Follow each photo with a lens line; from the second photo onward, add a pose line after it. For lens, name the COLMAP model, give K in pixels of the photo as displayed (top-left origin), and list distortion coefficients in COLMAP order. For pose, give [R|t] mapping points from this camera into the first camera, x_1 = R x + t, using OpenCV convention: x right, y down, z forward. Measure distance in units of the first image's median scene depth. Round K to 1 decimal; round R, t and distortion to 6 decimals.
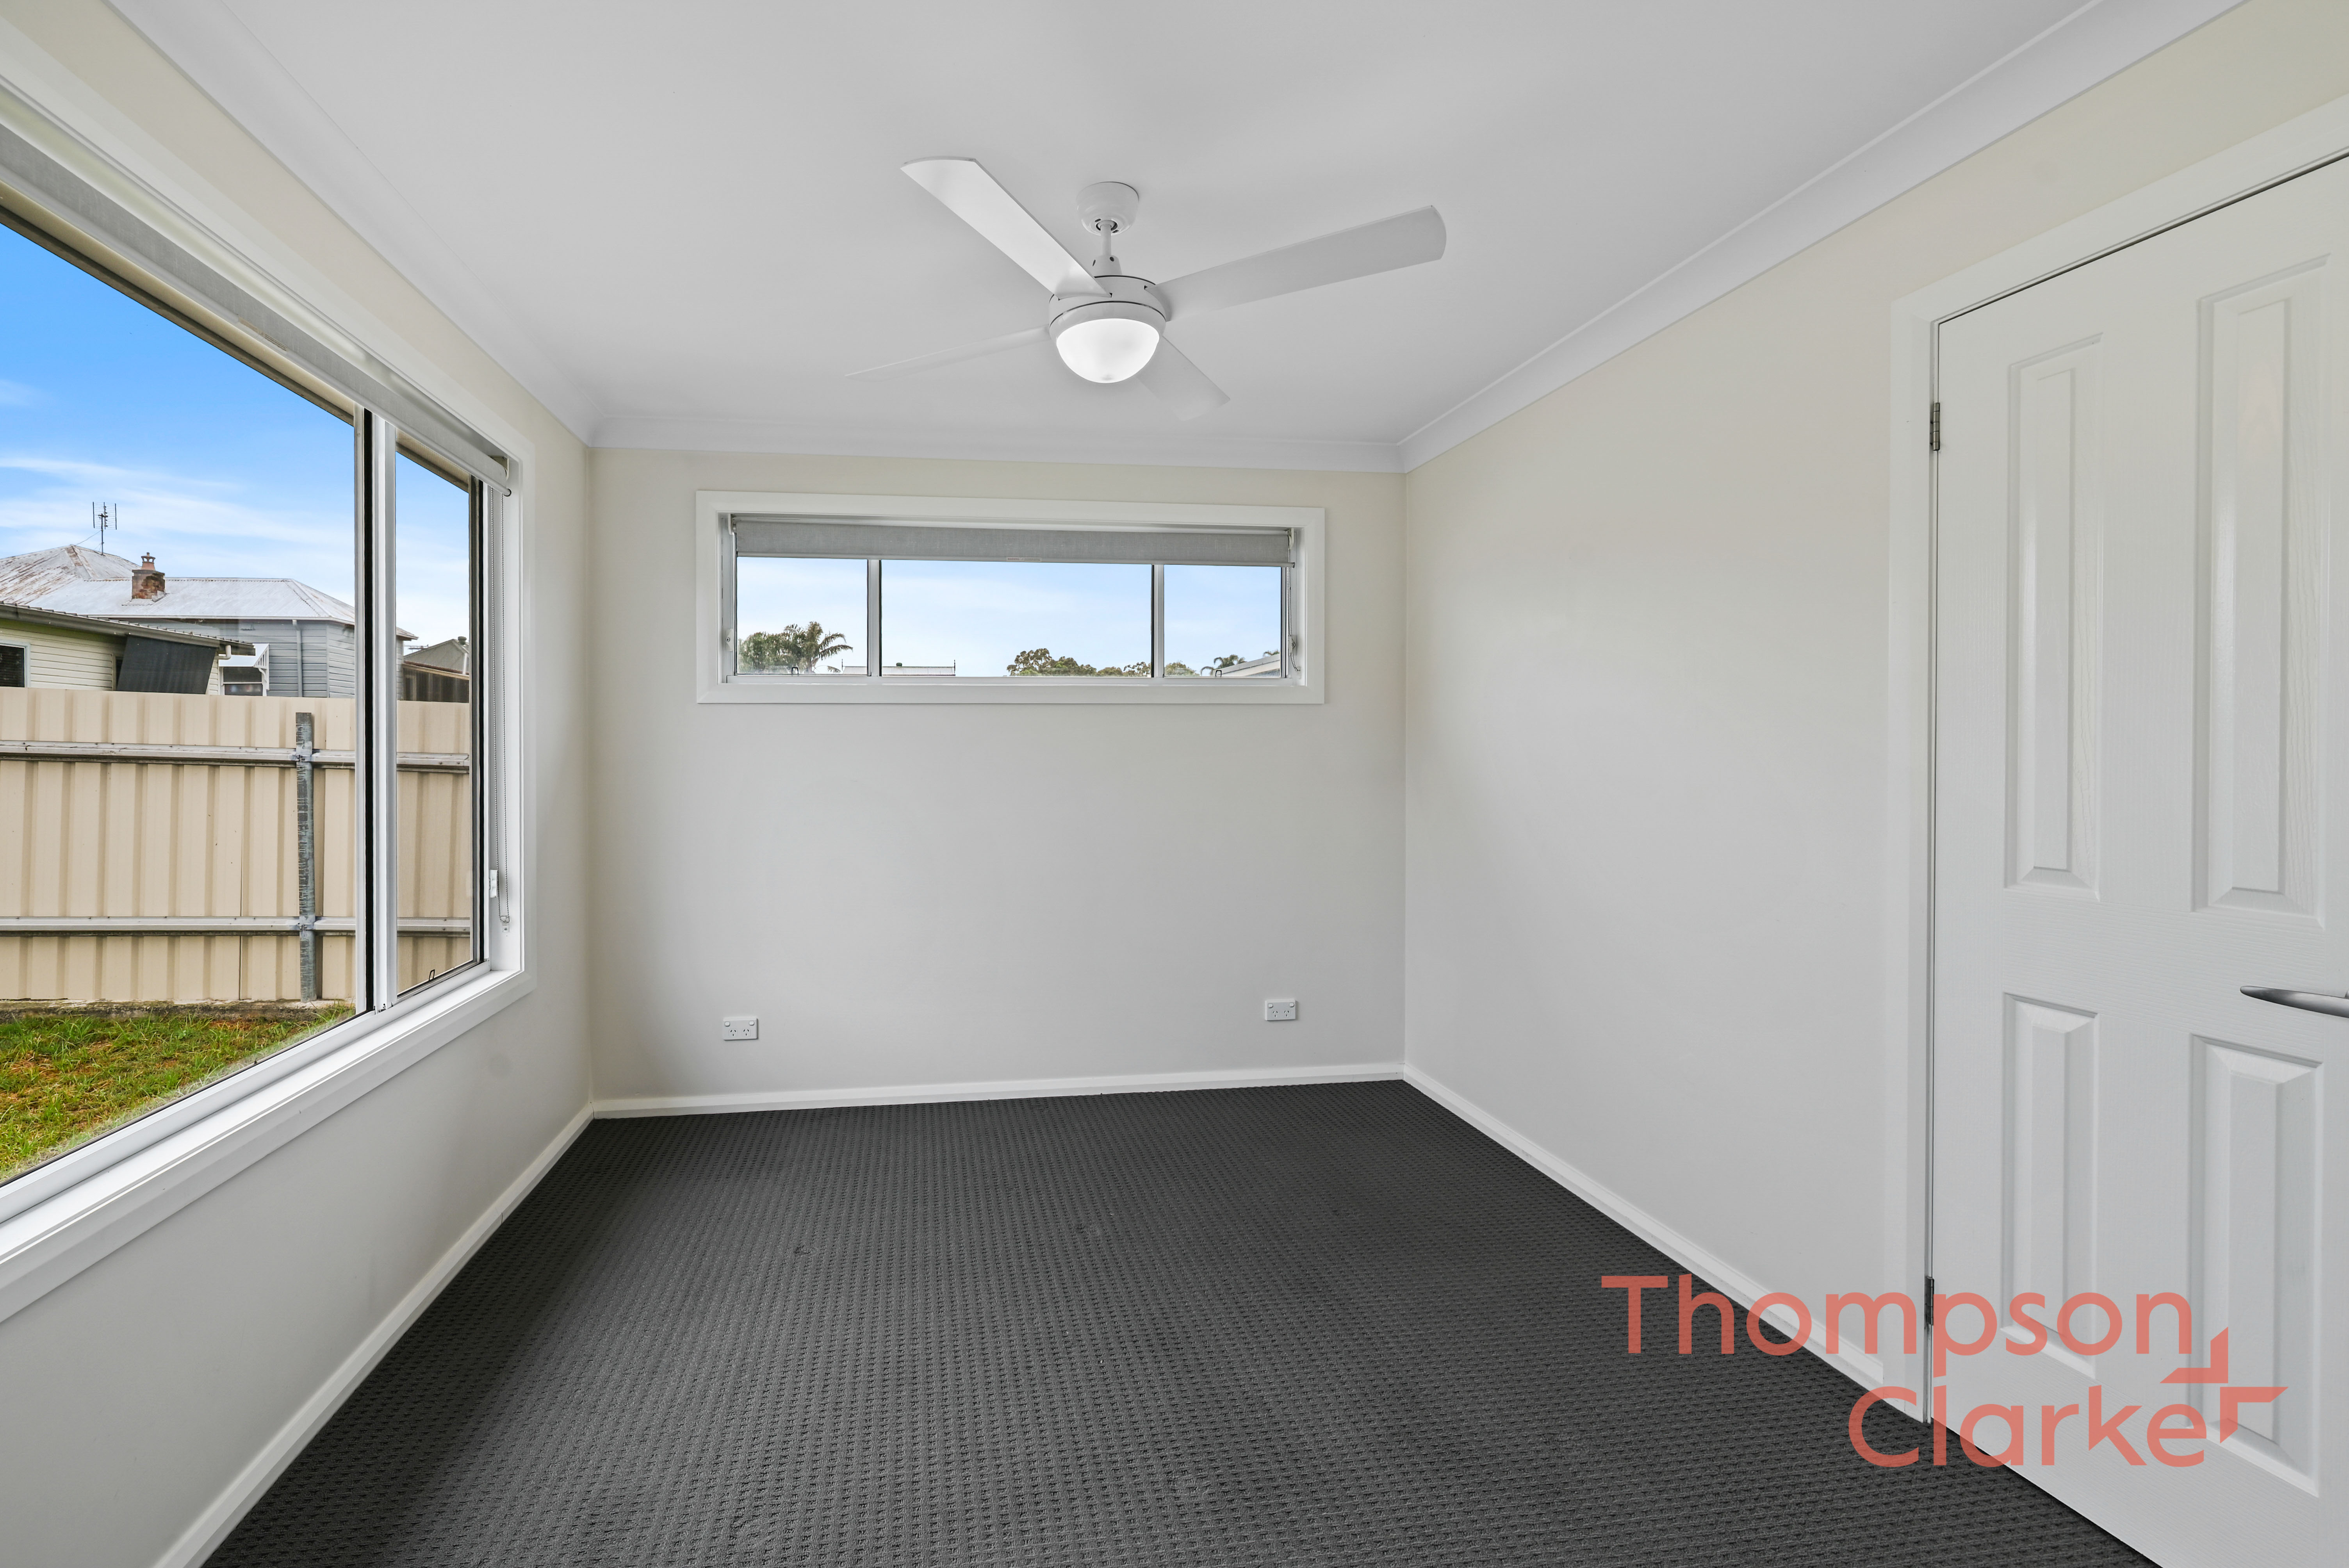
lens RADIAL K [[942.5, 0, 1174.1], [0, 942.5, 759.3], [0, 0, 1]] dist [-0.001464, -0.000147]
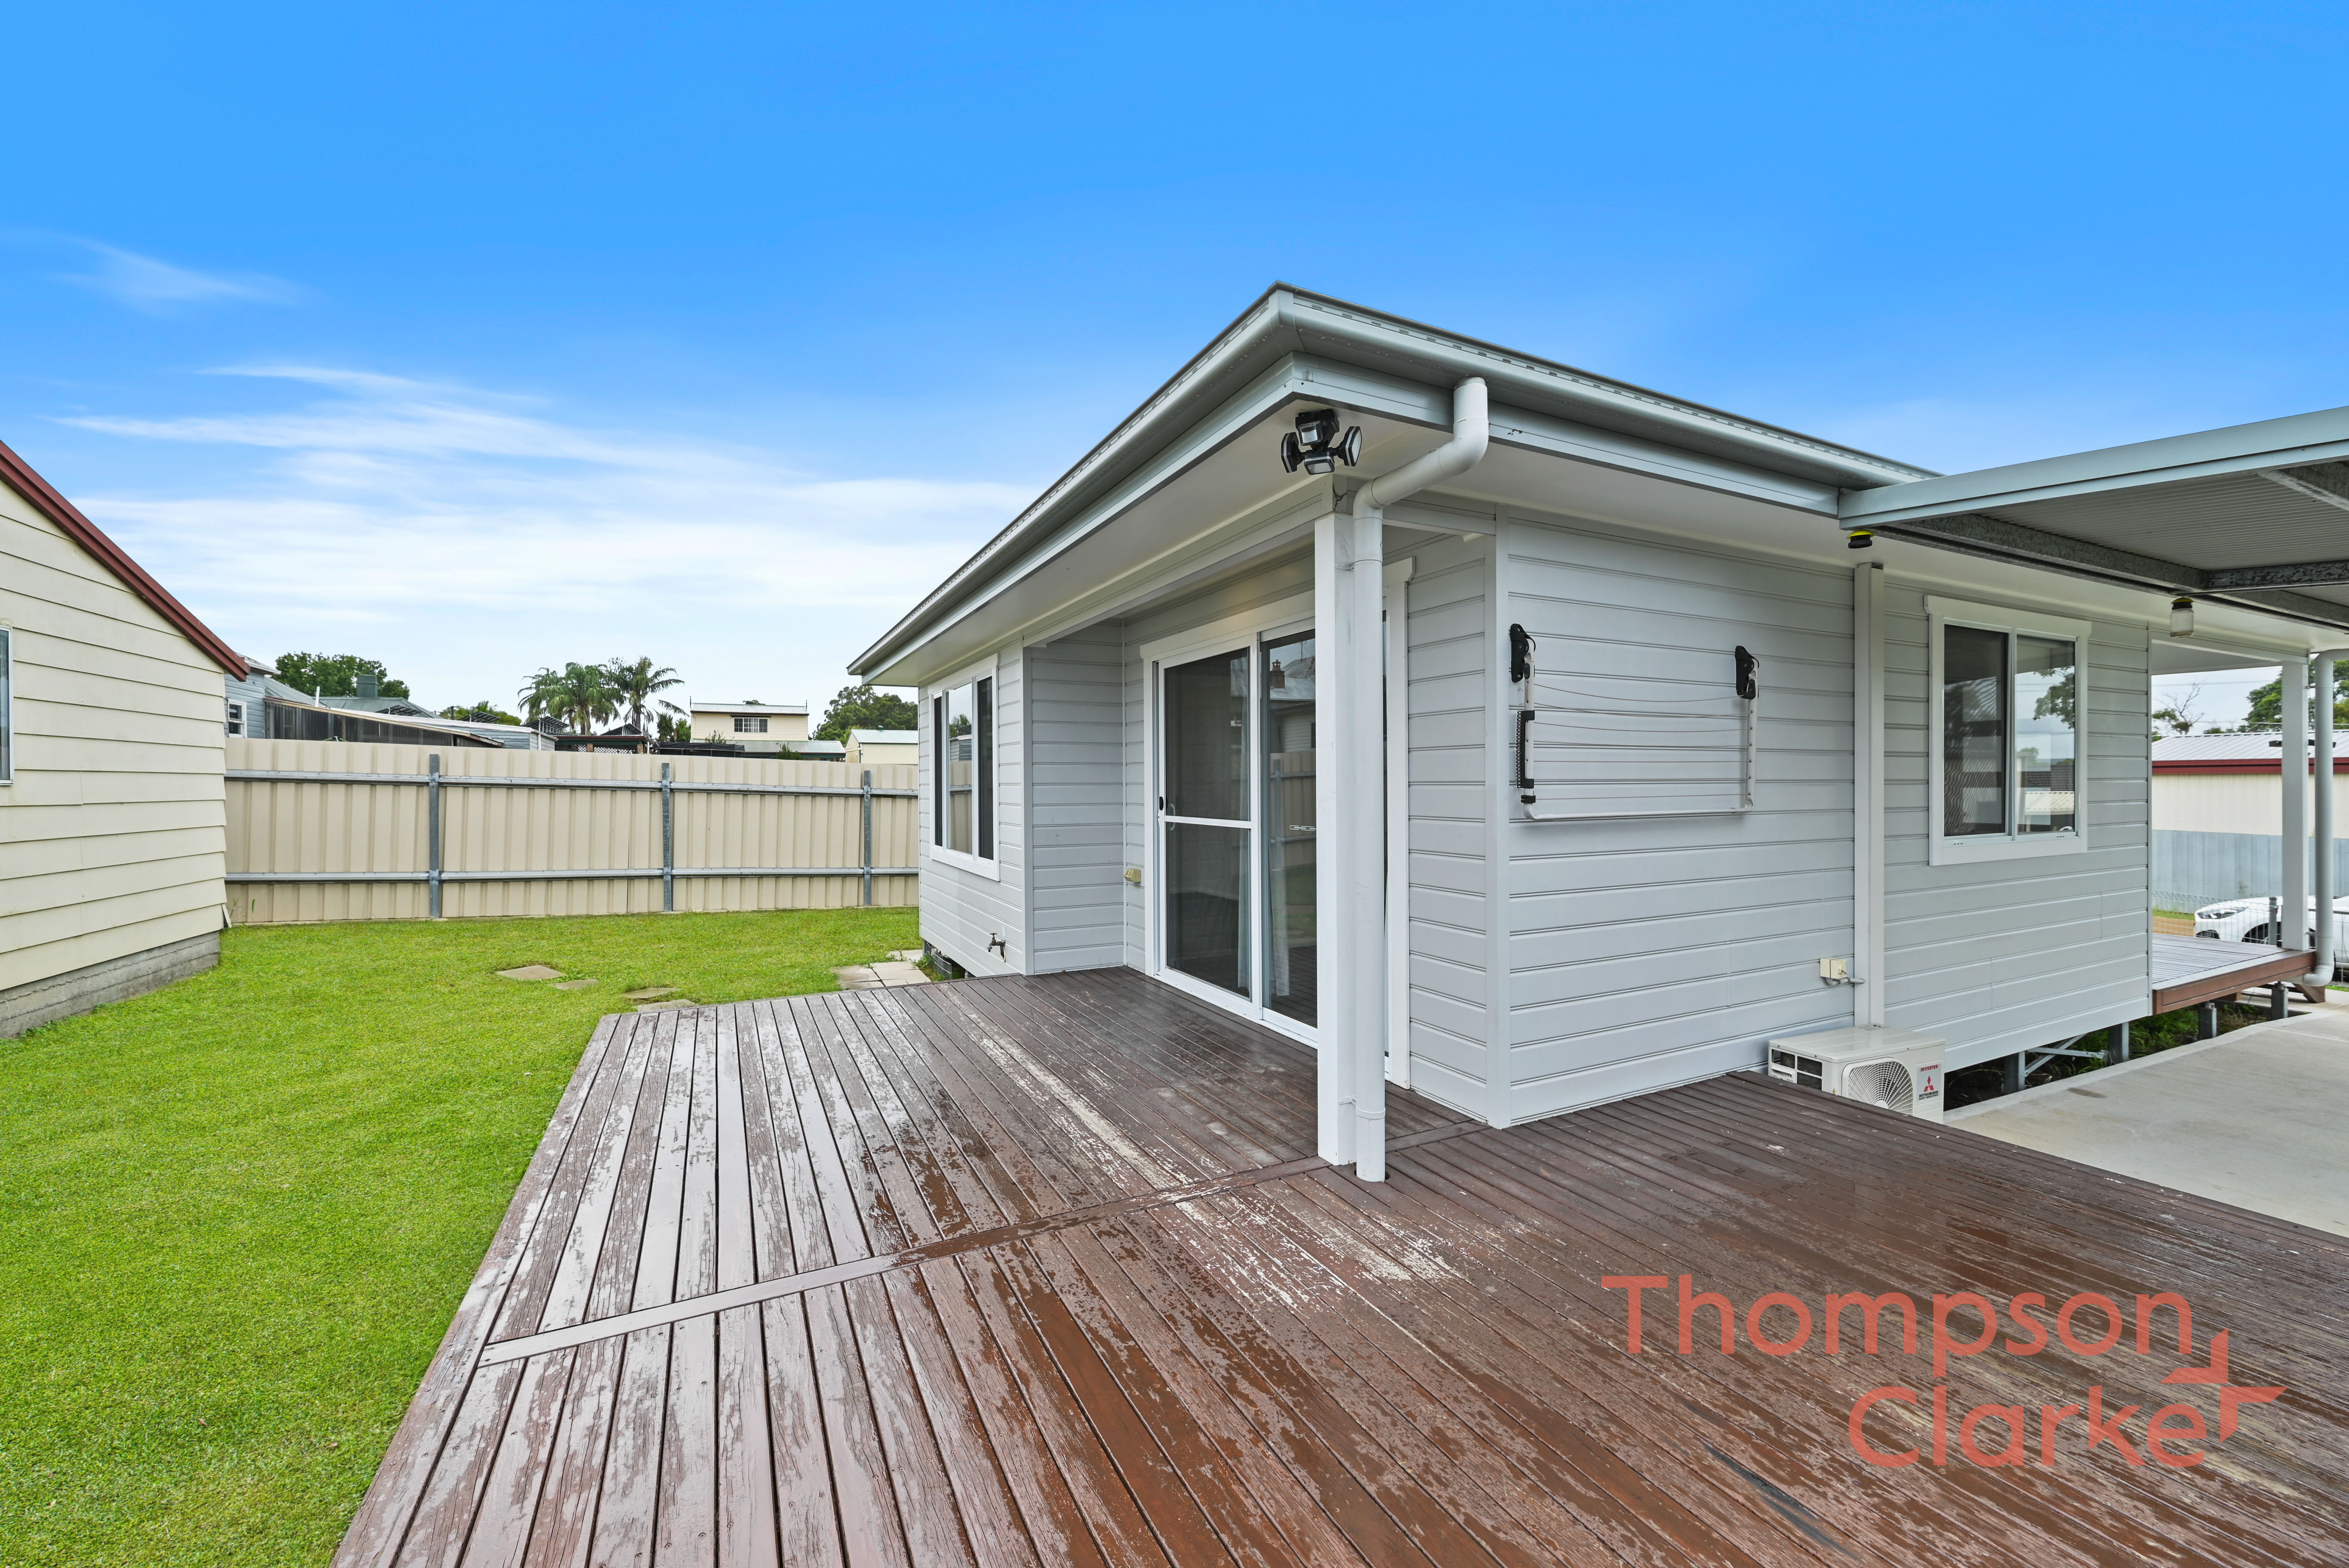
lens RADIAL K [[942.5, 0, 1175.7], [0, 942.5, 783.9], [0, 0, 1]] dist [-0.001464, -0.000147]
pose [[0.977771, -0.001937, 0.209665, -0.304700], [0.003459, 0.999970, -0.006893, 0.011175], [-0.209645, 0.007465, 0.977749, -1.109210]]
